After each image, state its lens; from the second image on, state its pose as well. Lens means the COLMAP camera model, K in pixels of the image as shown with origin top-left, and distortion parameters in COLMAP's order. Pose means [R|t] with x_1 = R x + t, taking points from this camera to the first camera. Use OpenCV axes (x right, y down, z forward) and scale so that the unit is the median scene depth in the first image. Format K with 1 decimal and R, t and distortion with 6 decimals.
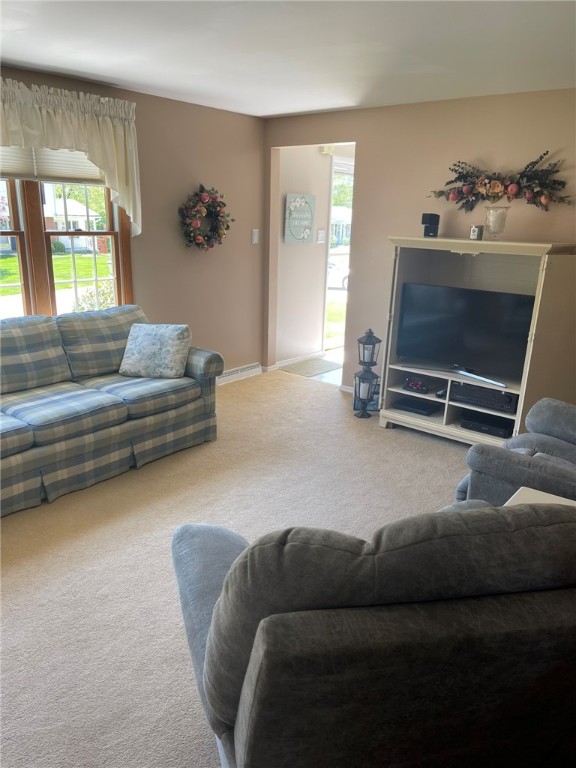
lens RADIAL K [[585.2, 0, 287.5], [0, 585.2, 387.6], [0, 0, 1]] dist [0.046201, -0.044643]
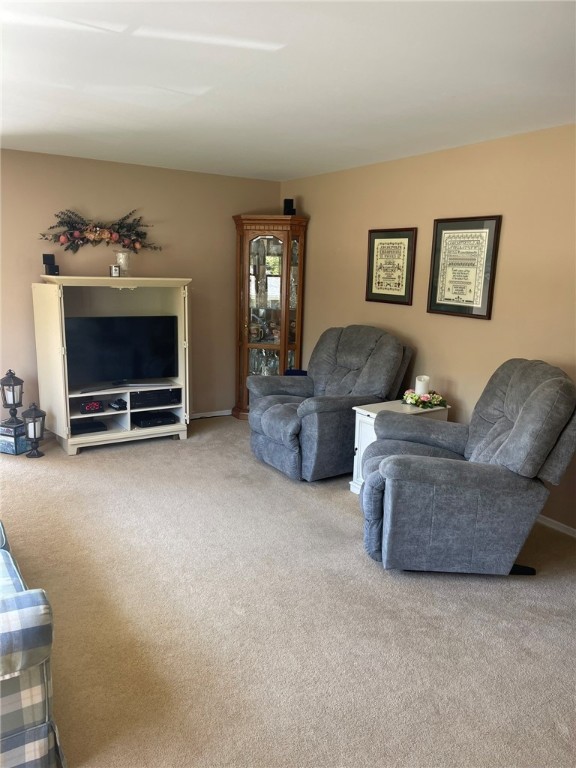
lens RADIAL K [[585.2, 0, 286.0], [0, 585.2, 384.4], [0, 0, 1]] dist [0.046201, -0.044643]
pose [[0.309816, -0.209662, 0.927392, -0.727491], [0.249036, 0.959226, 0.133663, -0.108042], [-0.917603, 0.189543, 0.349397, 0.279759]]
